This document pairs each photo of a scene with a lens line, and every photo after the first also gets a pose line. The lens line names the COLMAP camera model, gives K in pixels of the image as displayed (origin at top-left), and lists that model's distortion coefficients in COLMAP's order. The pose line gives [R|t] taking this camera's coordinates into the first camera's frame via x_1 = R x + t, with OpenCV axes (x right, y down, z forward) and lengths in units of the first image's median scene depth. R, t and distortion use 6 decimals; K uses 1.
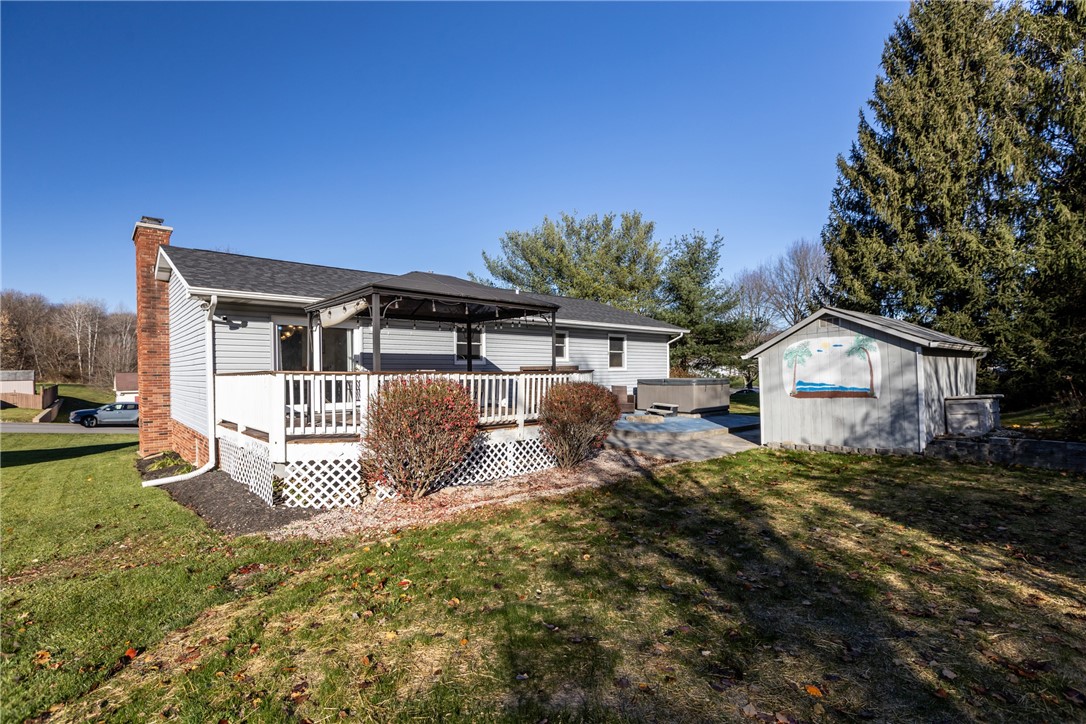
lens RADIAL K [[494.3, 0, 548.5], [0, 494.3, 363.0], [0, 0, 1]] dist [0.002114, 0.000160]
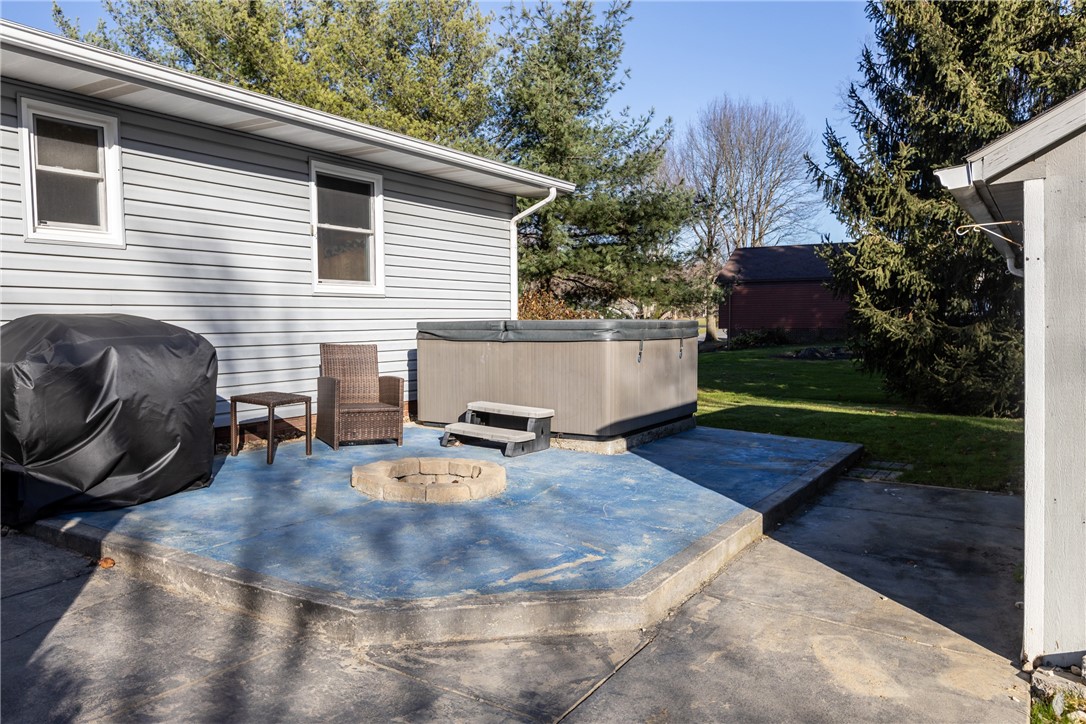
lens RADIAL K [[830.1, 0, 543.0], [0, 830.1, 362.0], [0, 0, 1]] dist [0.004272, 0.001234]
pose [[0.958983, -0.015219, 0.283056, 0.119082], [-0.003463, 0.997854, 0.065386, 0.025441], [-0.283443, -0.063684, 0.956872, 0.536466]]
